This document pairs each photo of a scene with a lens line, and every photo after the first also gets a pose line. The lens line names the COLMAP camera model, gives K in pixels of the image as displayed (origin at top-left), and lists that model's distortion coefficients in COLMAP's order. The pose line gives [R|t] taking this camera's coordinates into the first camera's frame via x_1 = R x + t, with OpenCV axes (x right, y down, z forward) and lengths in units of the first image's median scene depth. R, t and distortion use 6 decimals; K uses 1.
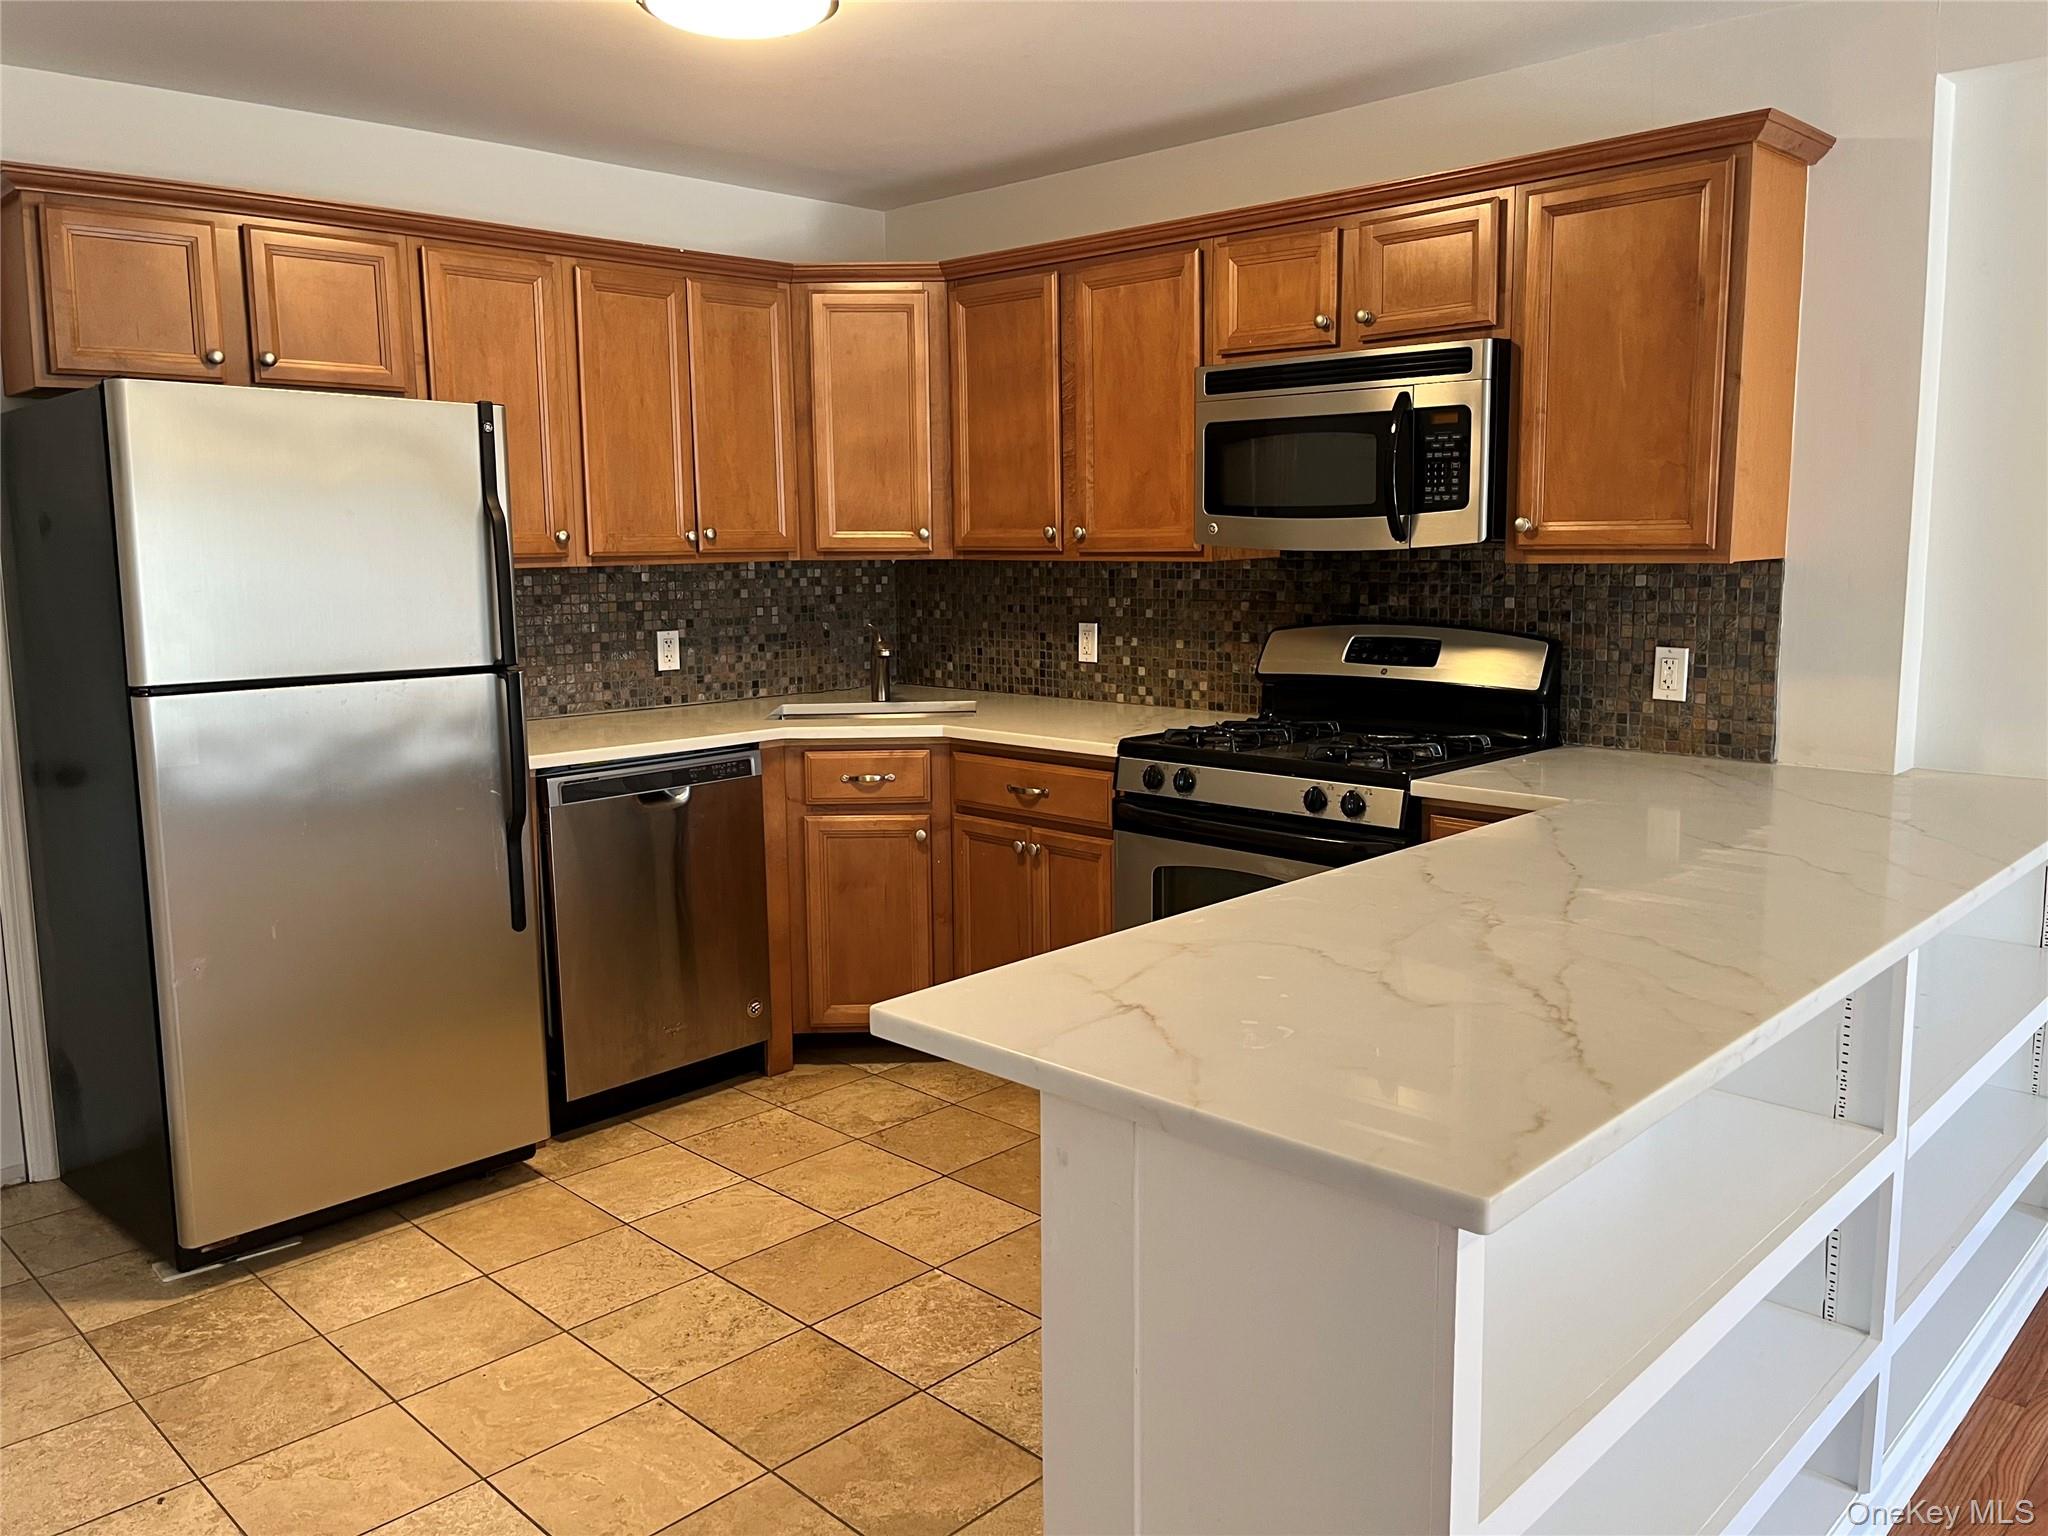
lens RADIAL K [[1544.9, 0, 1032.4], [0, 1544.9, 745.2], [0, 0, 1]] dist [0.062482, -0.089894]
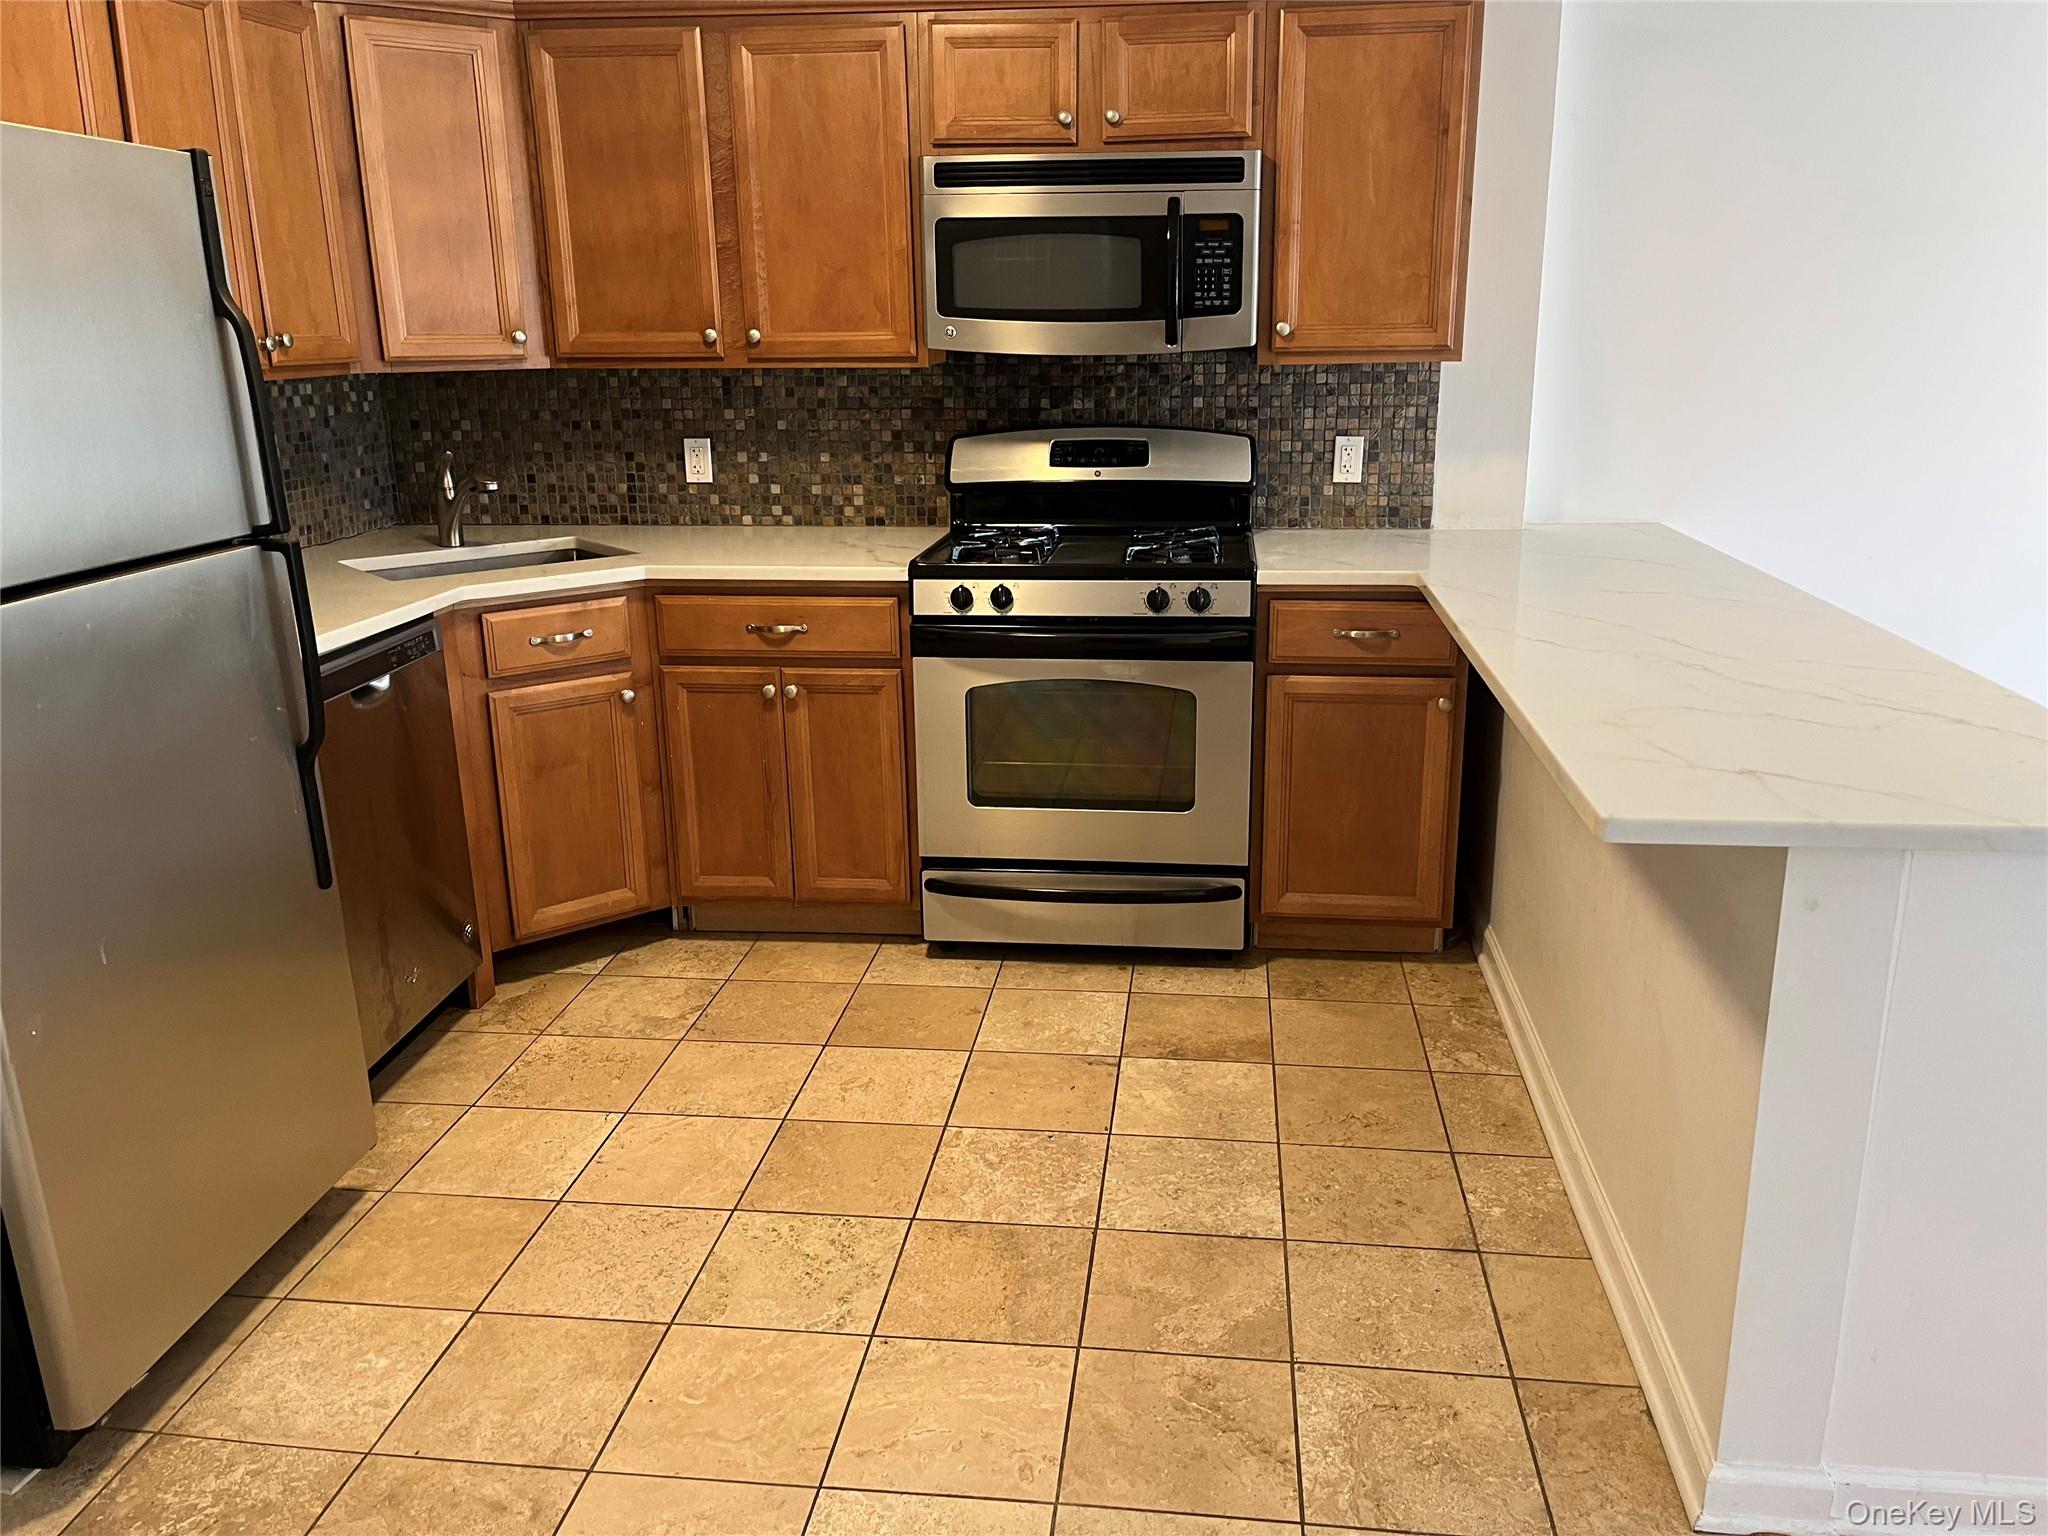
lens RADIAL K [[1544.9, 0, 1032.4], [0, 1544.9, 745.2], [0, 0, 1]] dist [0.062482, -0.089894]
pose [[0.790170, -0.162955, 0.590828, -0.460635], [0.086921, 0.984057, 0.155163, -0.033195], [-0.606693, -0.071250, 0.791737, 0.189783]]
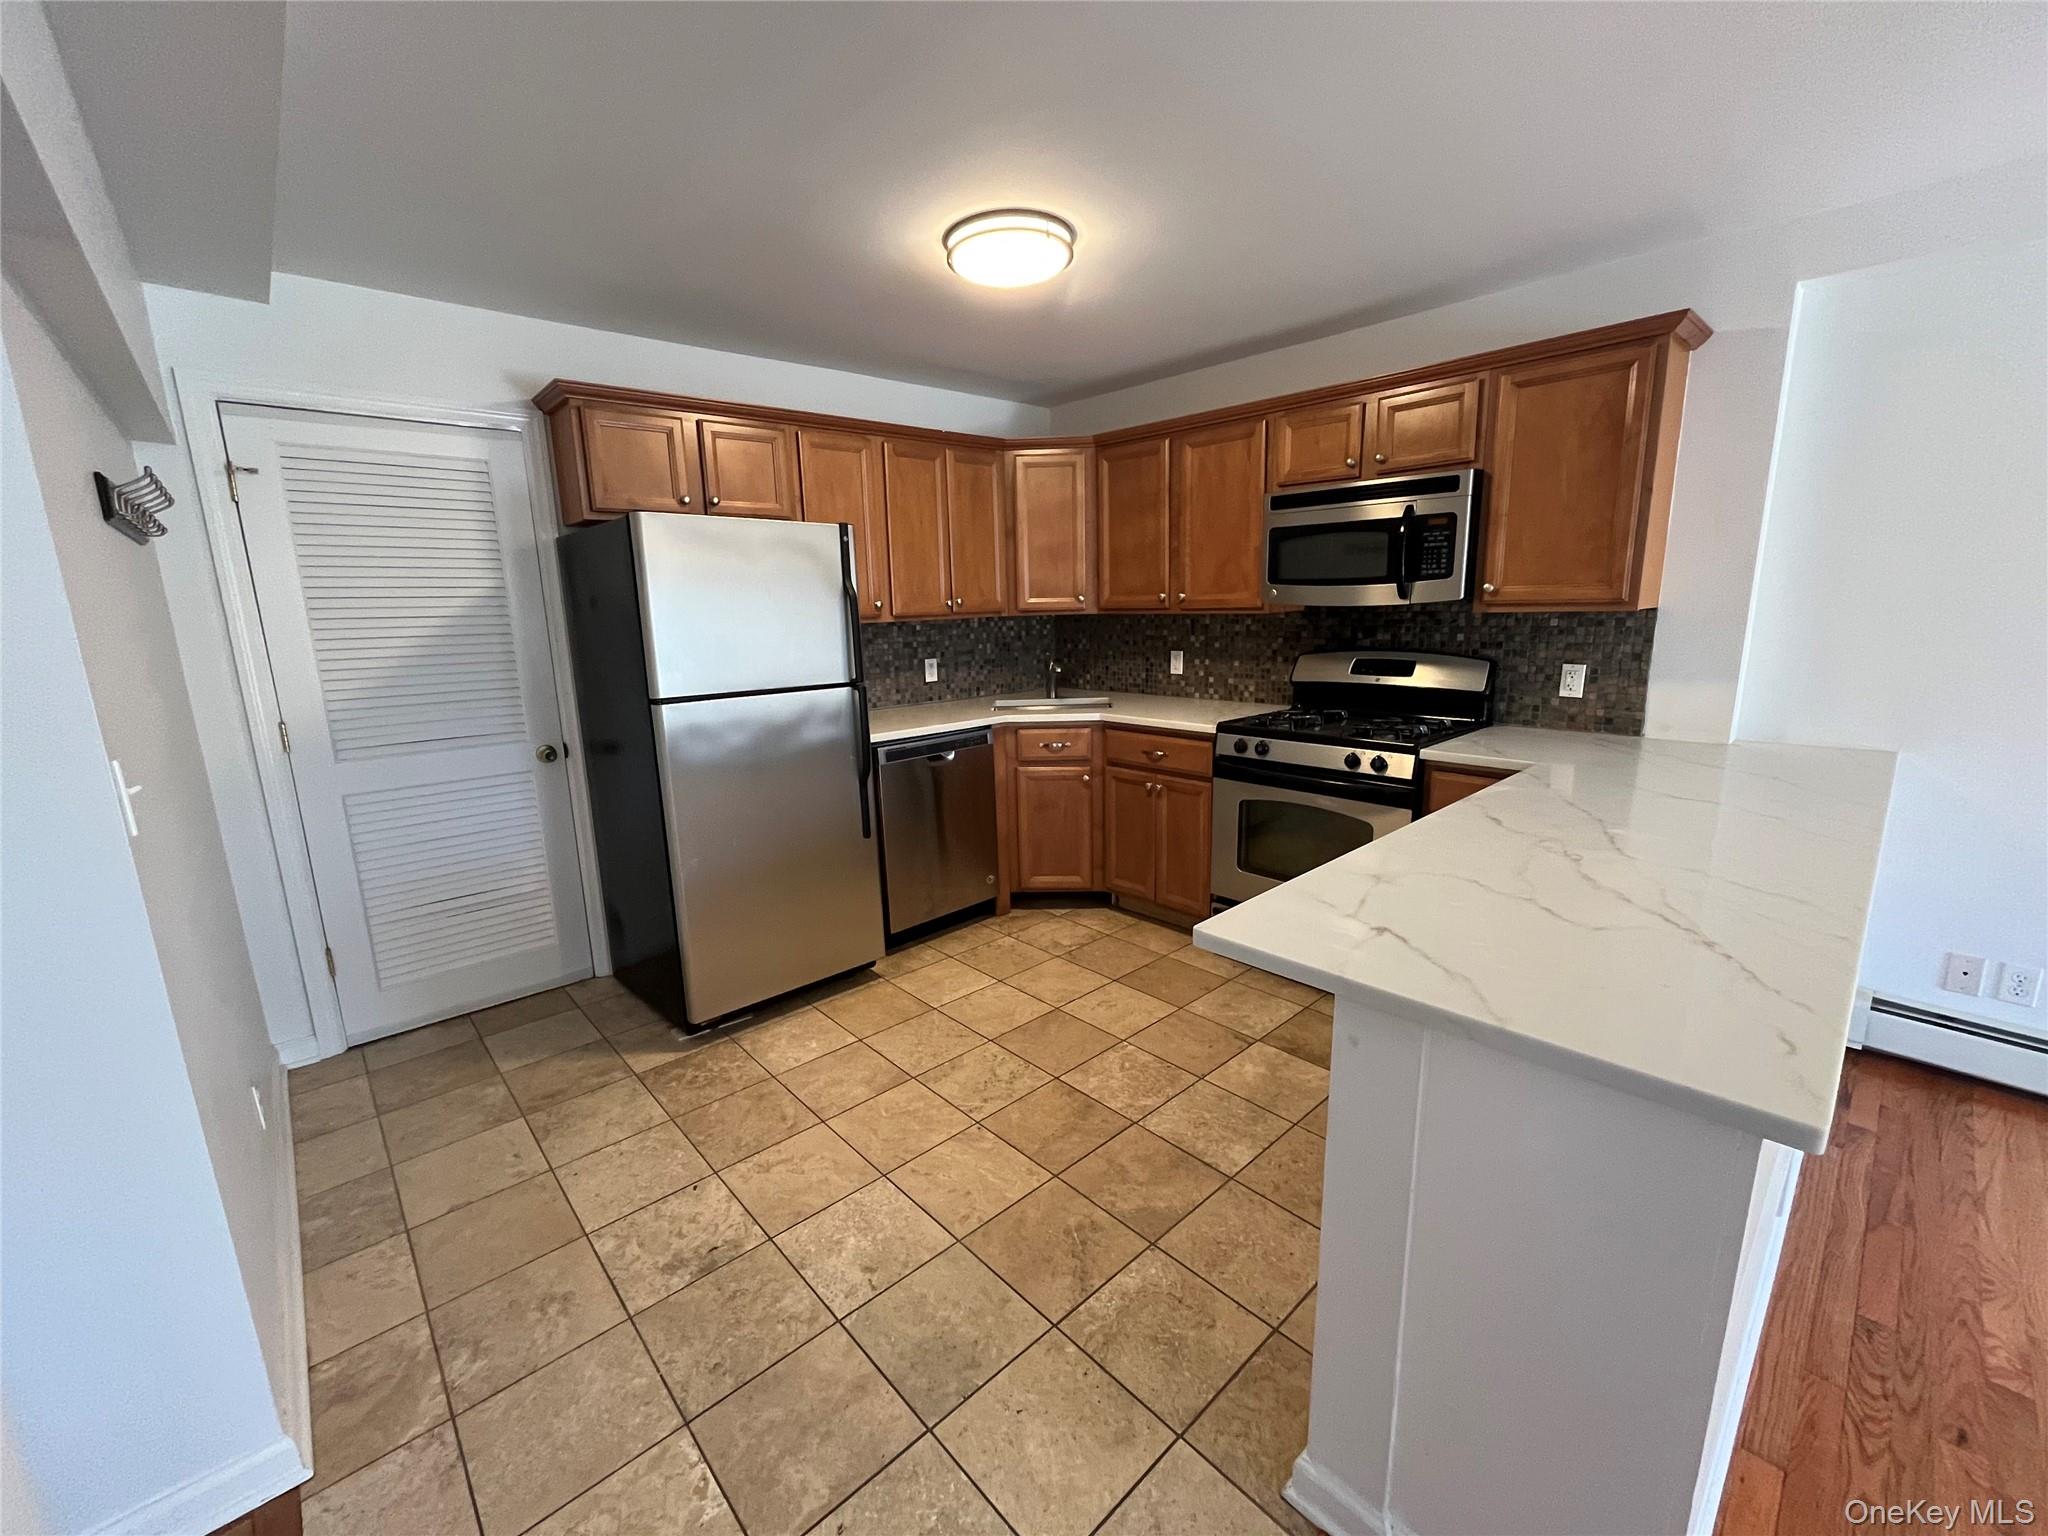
lens RADIAL K [[822.6, 0, 1024.0], [0, 822.6, 768.0], [0, 0, 1]] dist [-0.003549, 0.000659]
pose [[0.998437, -0.003636, -0.055762, -0.100331], [0.007271, 0.997850, 0.065129, -0.013977], [0.055405, -0.065433, 0.996318, 0.107333]]
